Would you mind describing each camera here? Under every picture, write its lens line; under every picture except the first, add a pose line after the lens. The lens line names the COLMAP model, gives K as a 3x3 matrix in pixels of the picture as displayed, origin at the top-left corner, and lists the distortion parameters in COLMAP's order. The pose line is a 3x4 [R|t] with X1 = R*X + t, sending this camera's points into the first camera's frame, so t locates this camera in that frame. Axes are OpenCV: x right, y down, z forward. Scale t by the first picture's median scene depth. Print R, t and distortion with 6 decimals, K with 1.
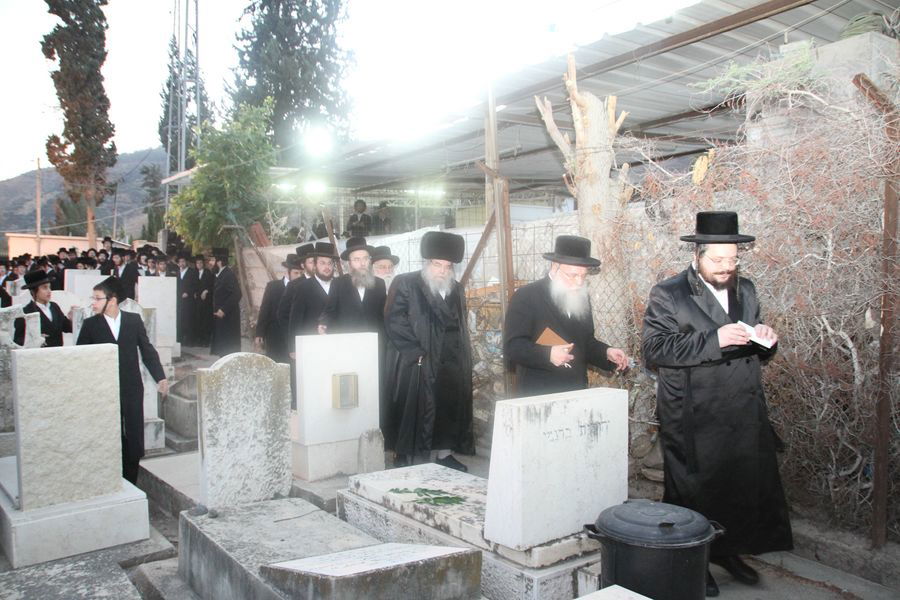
lens RADIAL K [[773.8, 0, 449.1], [0, 773.8, 306.6], [0, 0, 1]] dist [-0.058900, 0.078727]
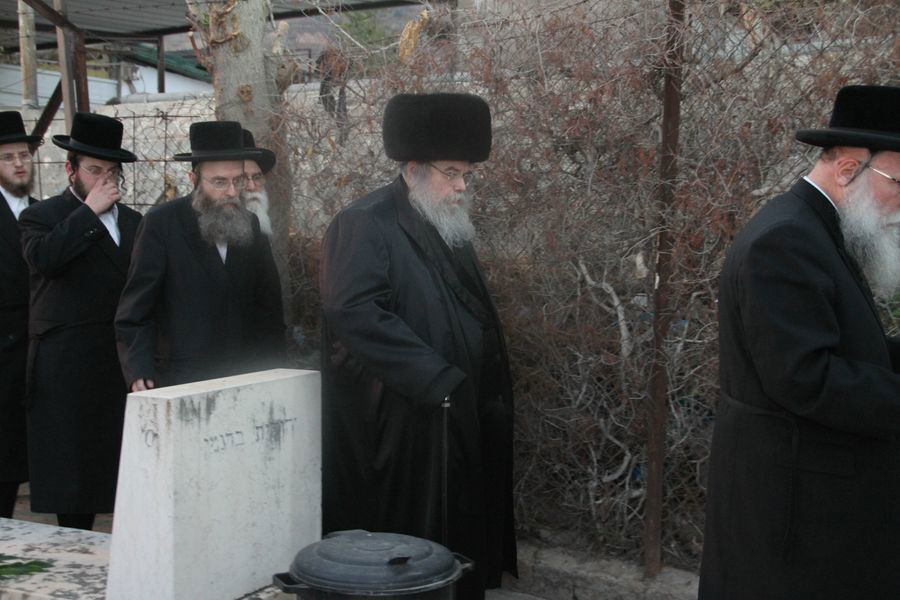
lens RADIAL K [[1287.0, 0, 448.7], [0, 1287.0, 292.8], [0, 0, 1]] dist [0.155431, 0.000000]
pose [[0.920113, -0.004046, 0.391633, -0.104077], [-0.007664, 0.999569, 0.028334, 0.008860], [-0.391579, -0.029072, 0.919685, -0.062789]]
